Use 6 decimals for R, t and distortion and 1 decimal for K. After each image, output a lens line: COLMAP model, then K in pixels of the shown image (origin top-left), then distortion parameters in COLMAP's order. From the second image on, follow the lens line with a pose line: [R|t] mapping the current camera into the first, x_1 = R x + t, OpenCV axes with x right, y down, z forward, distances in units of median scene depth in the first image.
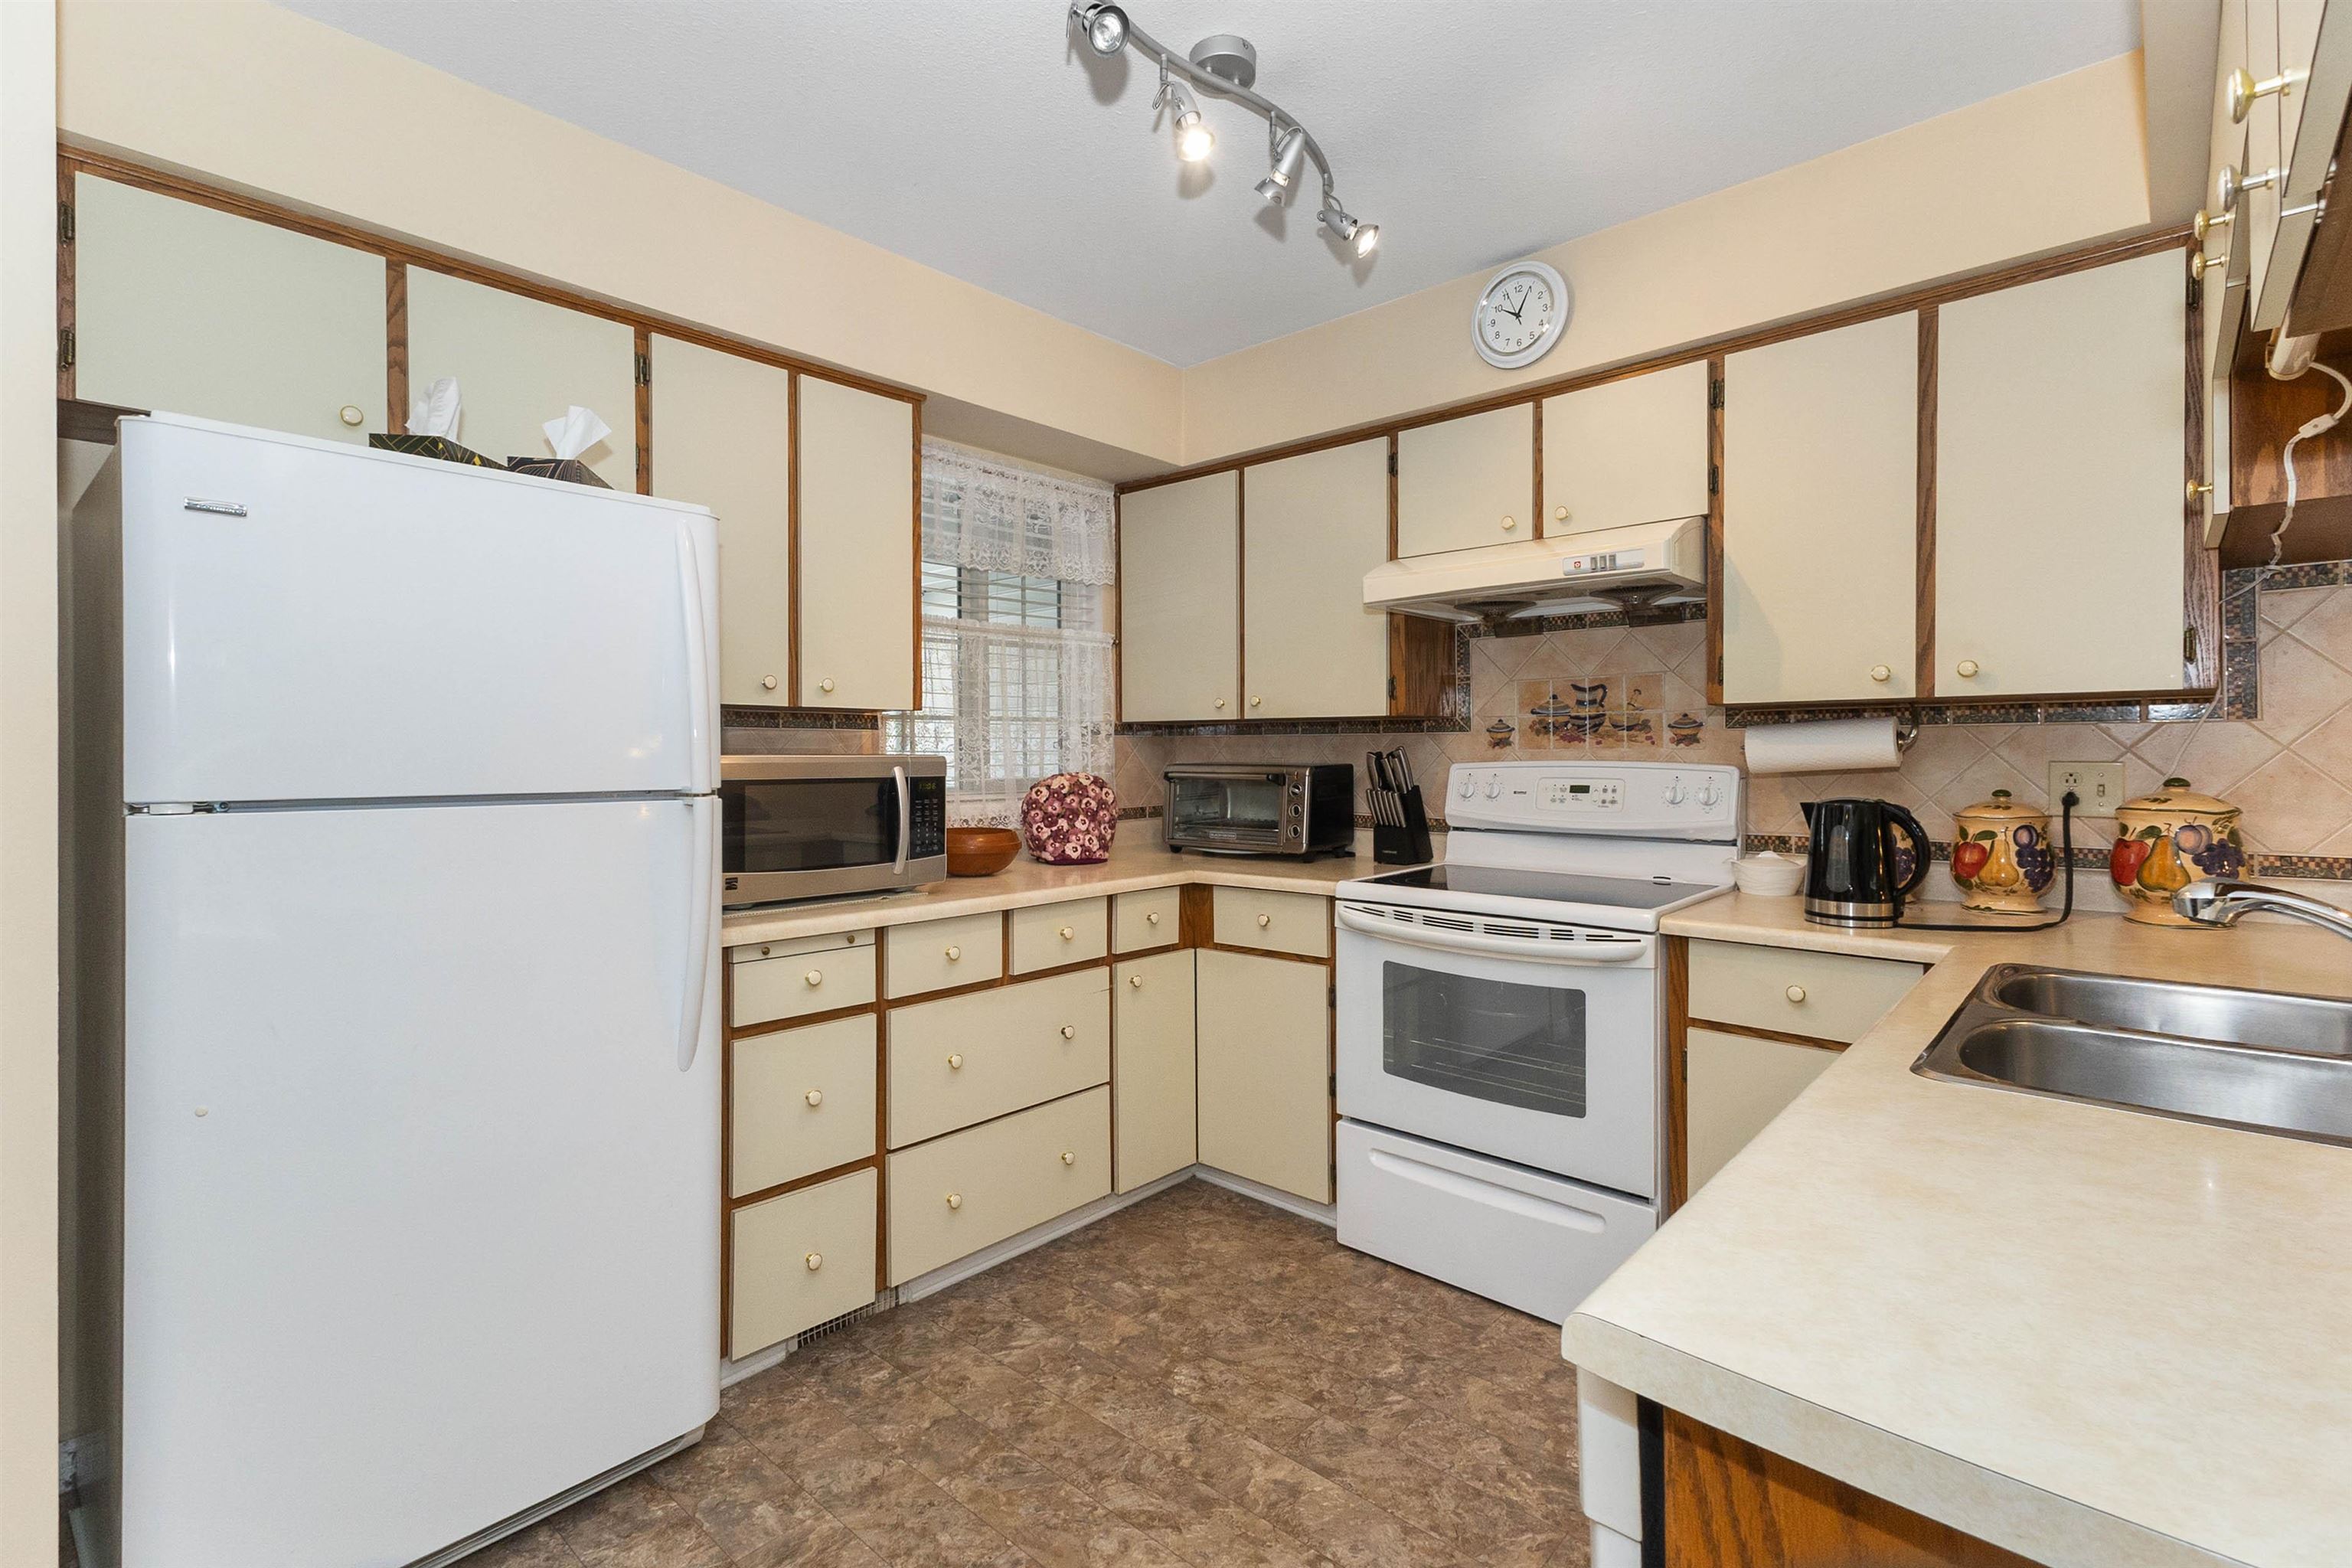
lens RADIAL K [[1102.5, 0, 1171.7], [0, 1102.5, 754.4], [0, 0, 1]] dist [0.028630, -0.001230]
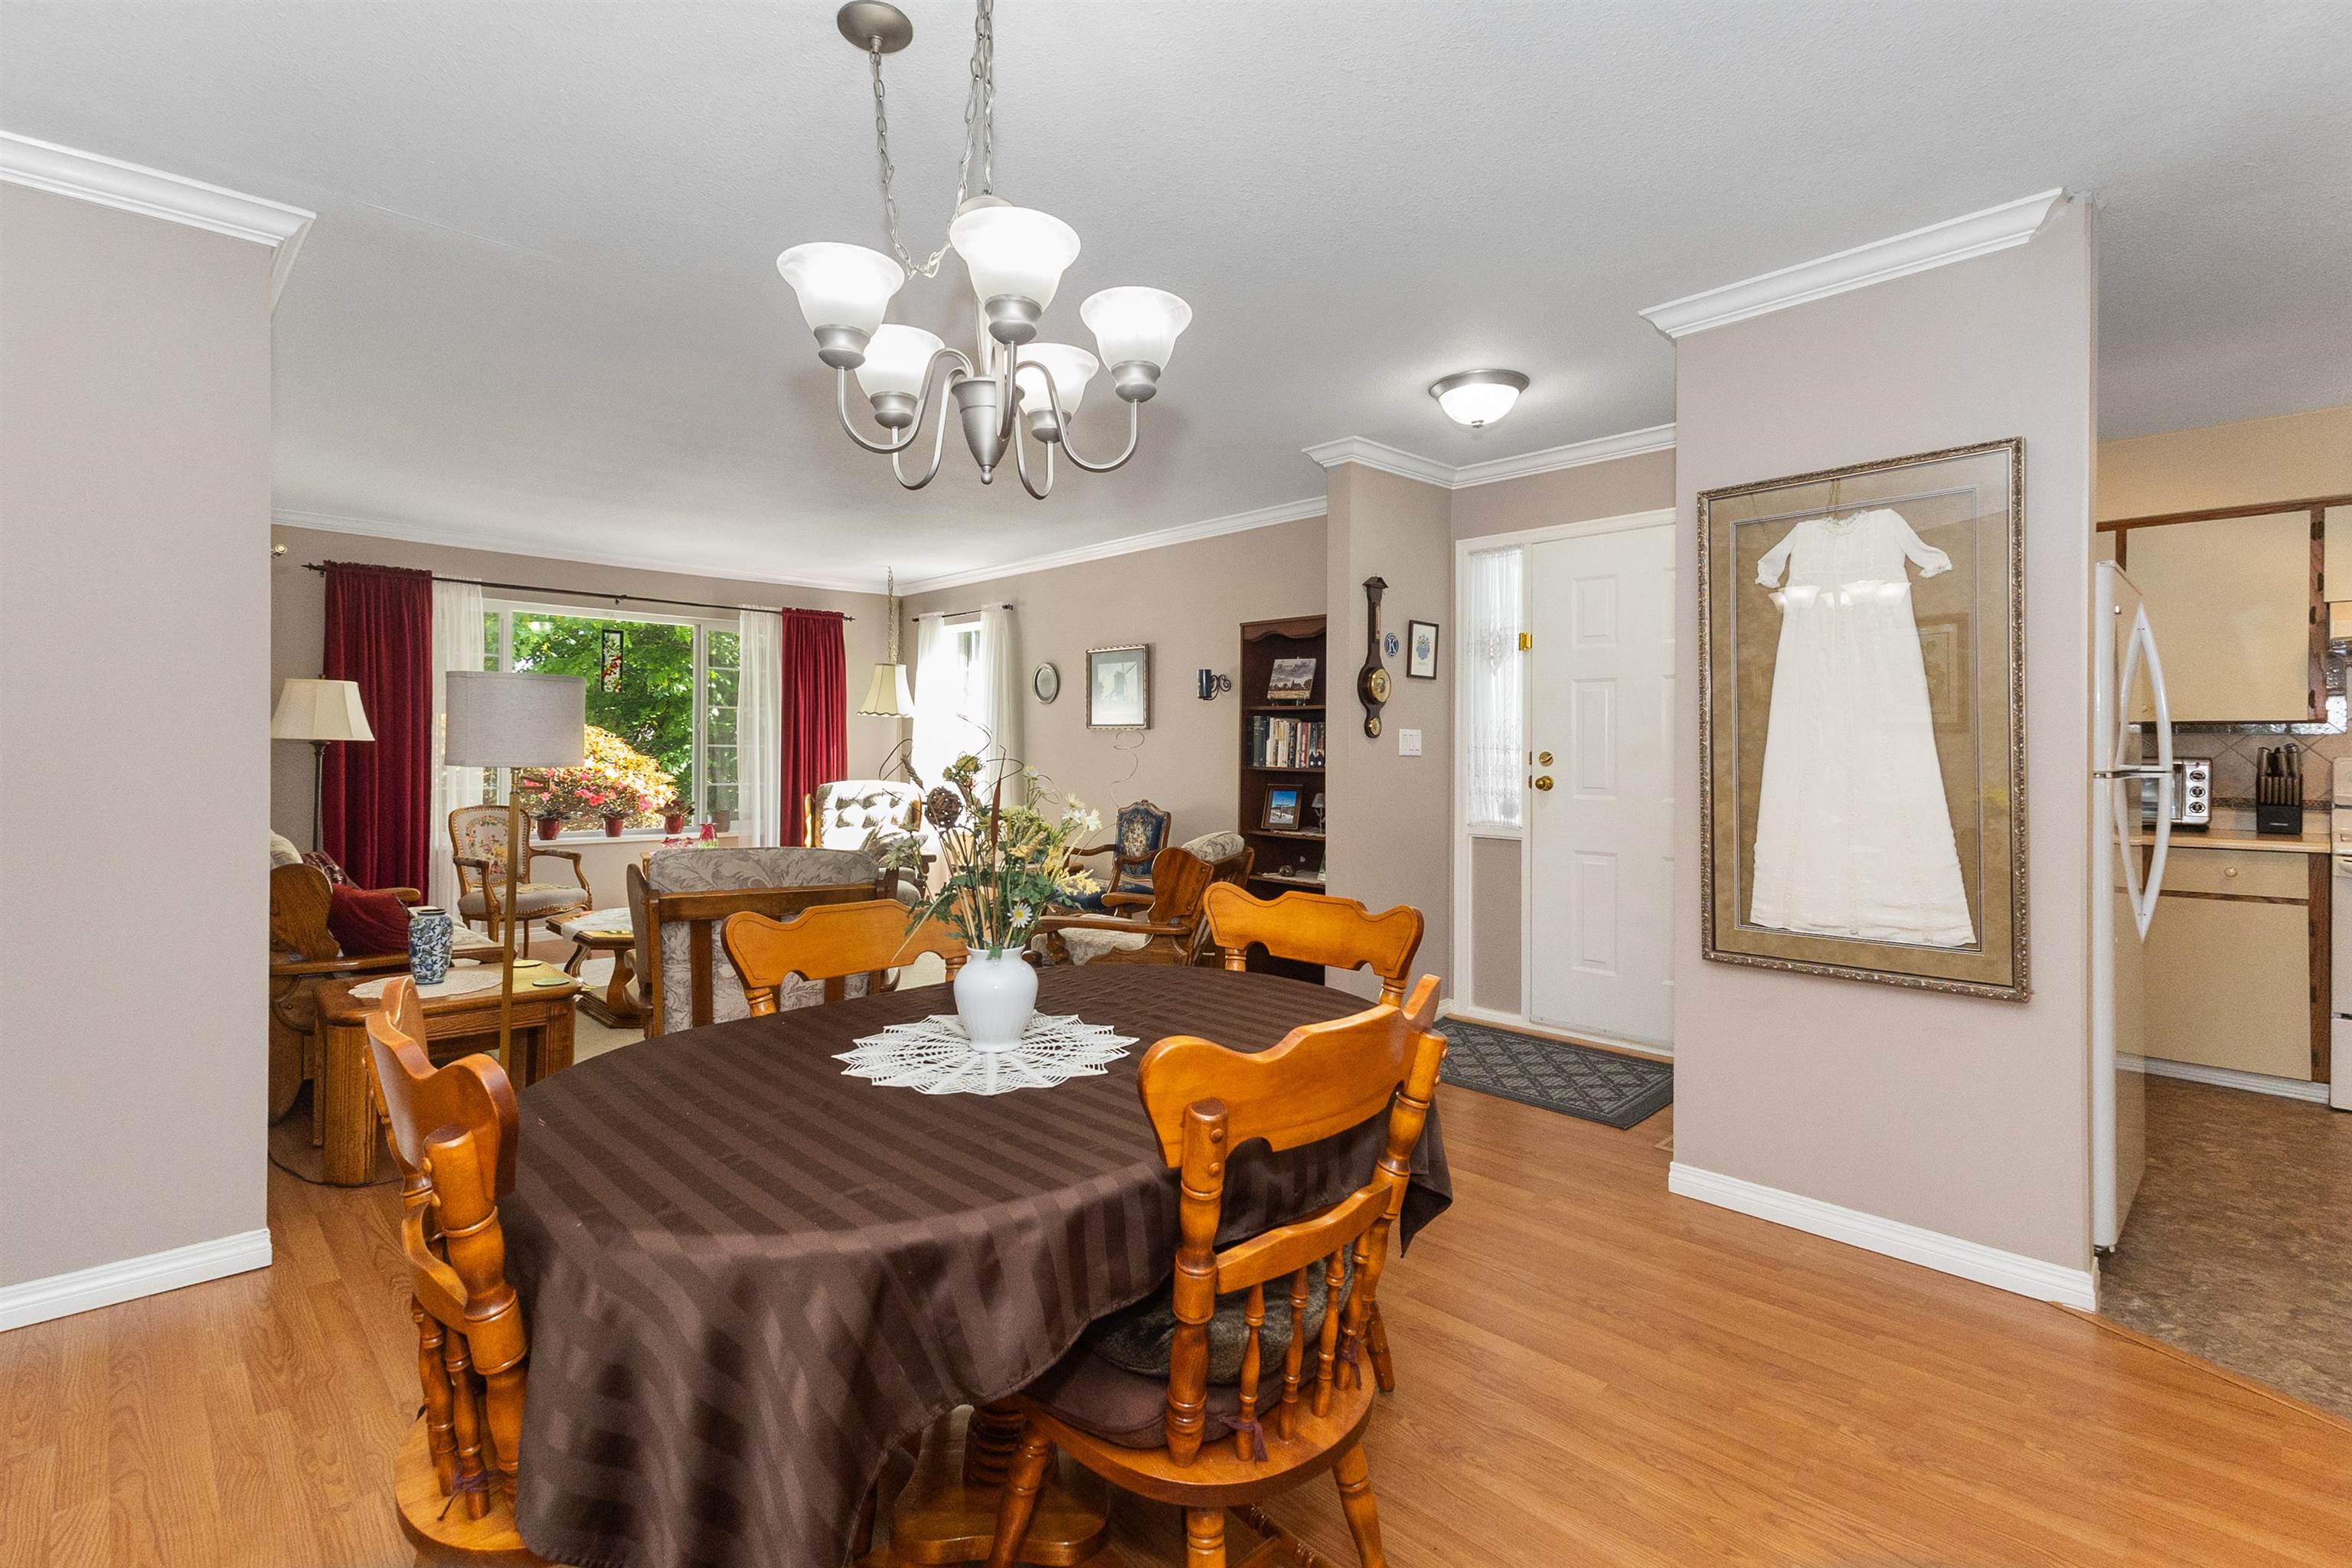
lens RADIAL K [[1102.5, 0, 1171.7], [0, 1102.5, 754.4], [0, 0, 1]] dist [0.028630, -0.001230]
pose [[0.998341, 0.011629, -0.056400, -1.213916], [-0.011407, 0.999926, 0.004265, 0.020356], [0.056445, -0.003615, 0.998399, -0.471780]]
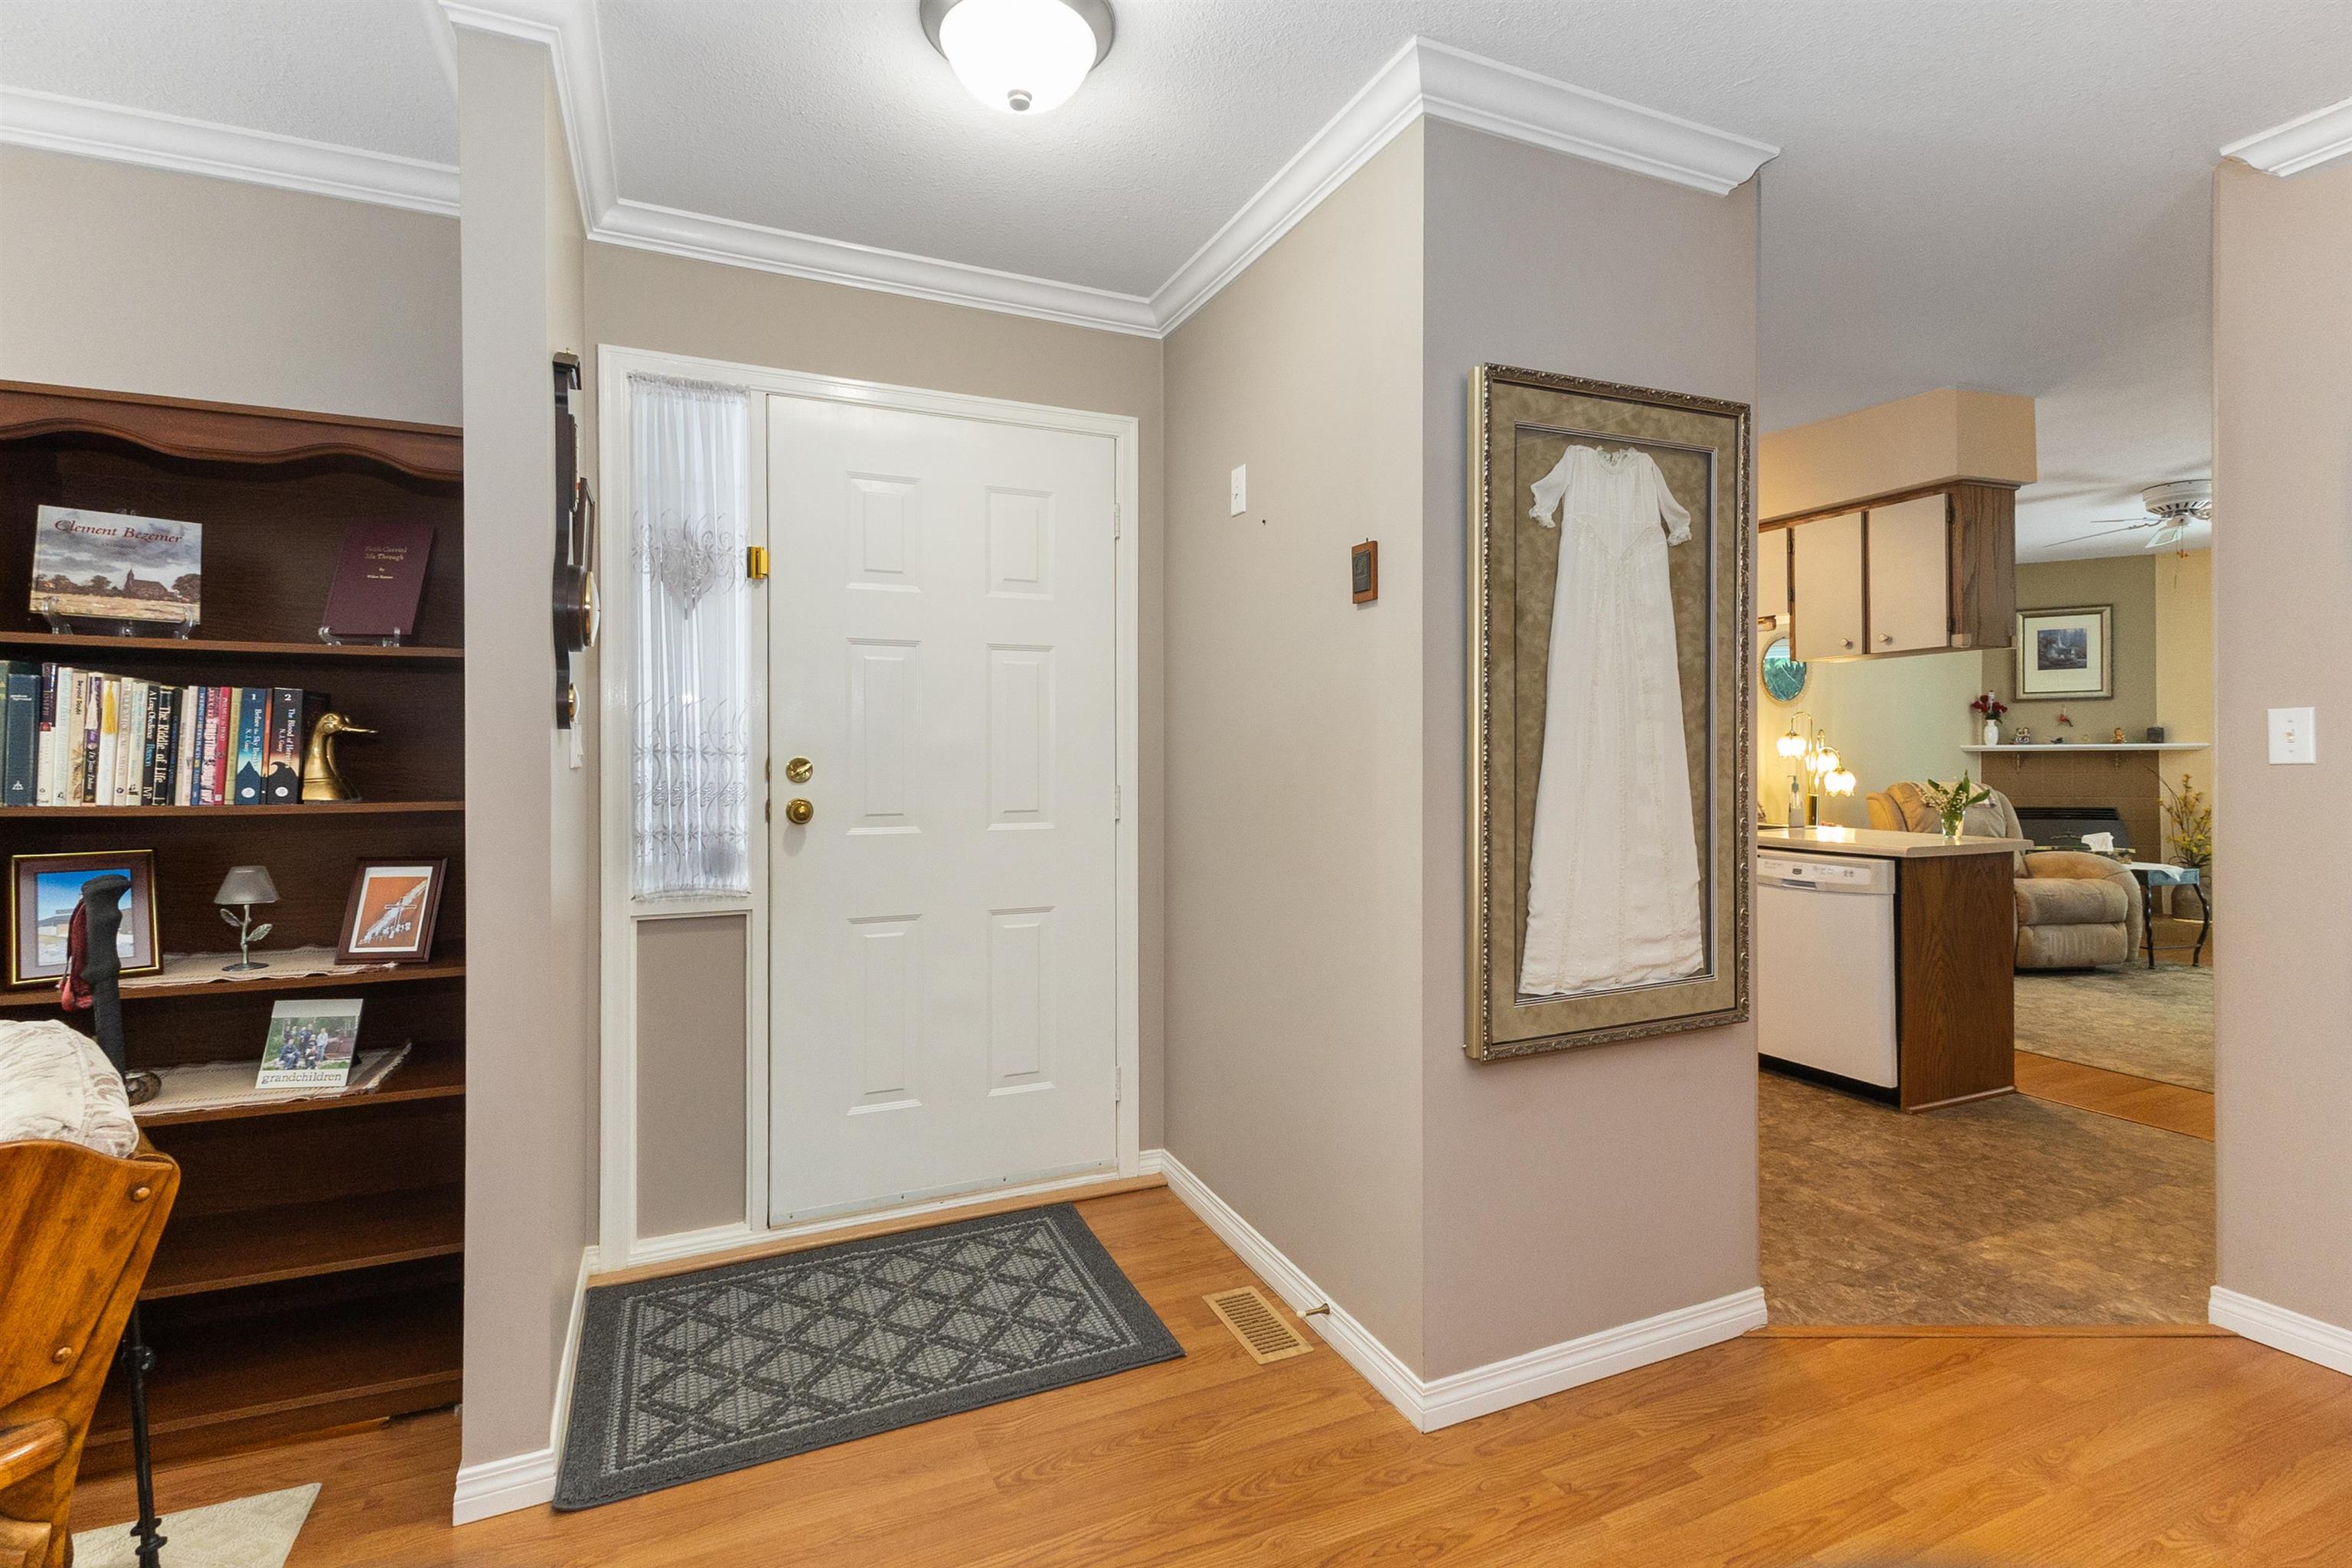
lens RADIAL K [[1080.5, 0, 1186.0], [0, 1080.5, 767.5], [0, 0, 1]] dist [0.018682, -0.000417]
pose [[0.400881, -0.004871, 0.916117, -1.485257], [0.001078, 0.999988, 0.004845, 0.021069], [-0.916130, -0.000955, 0.400881, 0.536819]]
